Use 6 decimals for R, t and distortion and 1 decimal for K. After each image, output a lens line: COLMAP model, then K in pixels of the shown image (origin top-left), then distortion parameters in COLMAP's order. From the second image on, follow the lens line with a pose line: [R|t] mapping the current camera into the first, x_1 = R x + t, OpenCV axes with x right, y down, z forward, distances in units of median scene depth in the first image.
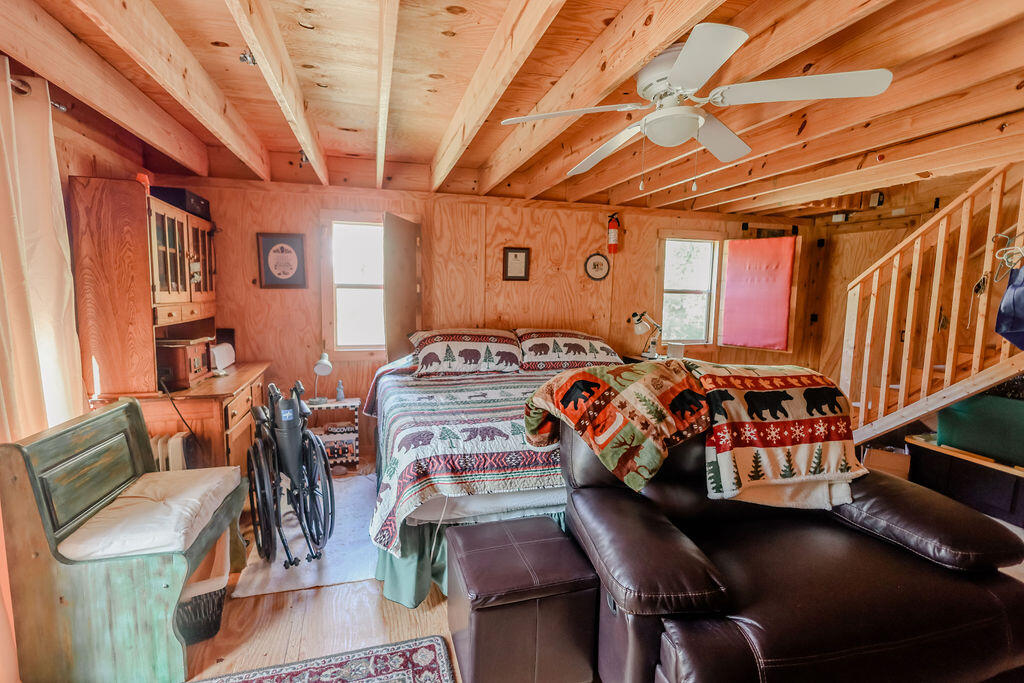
lens RADIAL K [[470.5, 0, 508.6], [0, 470.5, 339.0], [0, 0, 1]] dist [-0.000030, 0.001259]
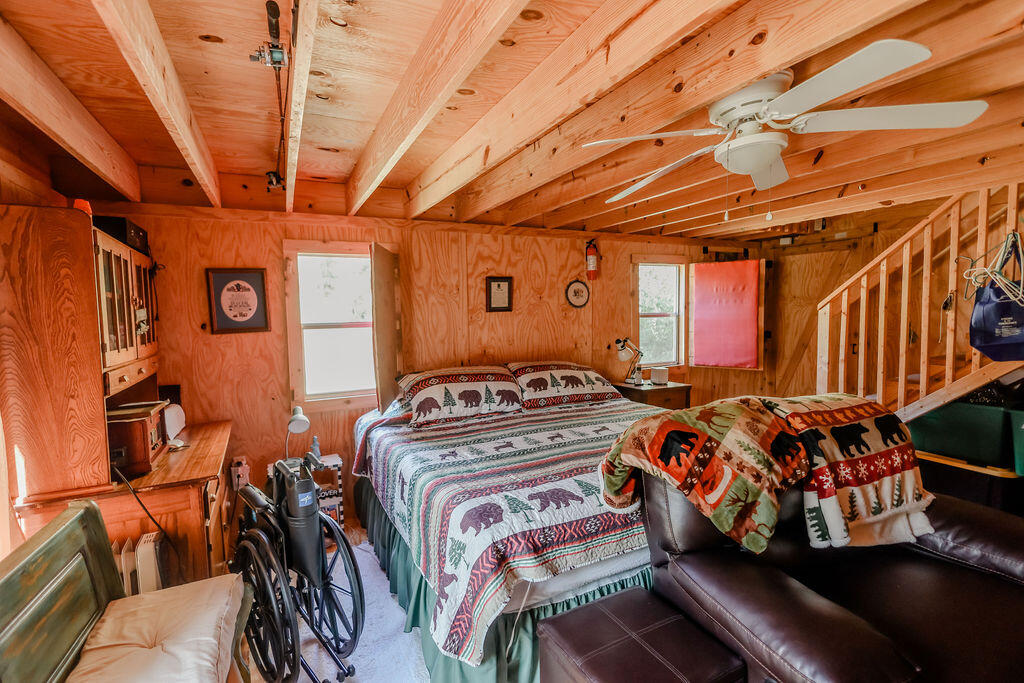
lens RADIAL K [[470.5, 0, 512.2], [0, 470.5, 342.9], [0, 0, 1]] dist [-0.000030, 0.001259]
pose [[0.983075, -0.049985, 0.176255, -0.193058], [0.056723, 0.997831, -0.033397, -0.043183], [-0.174204, 0.042830, 0.983778, 0.108369]]
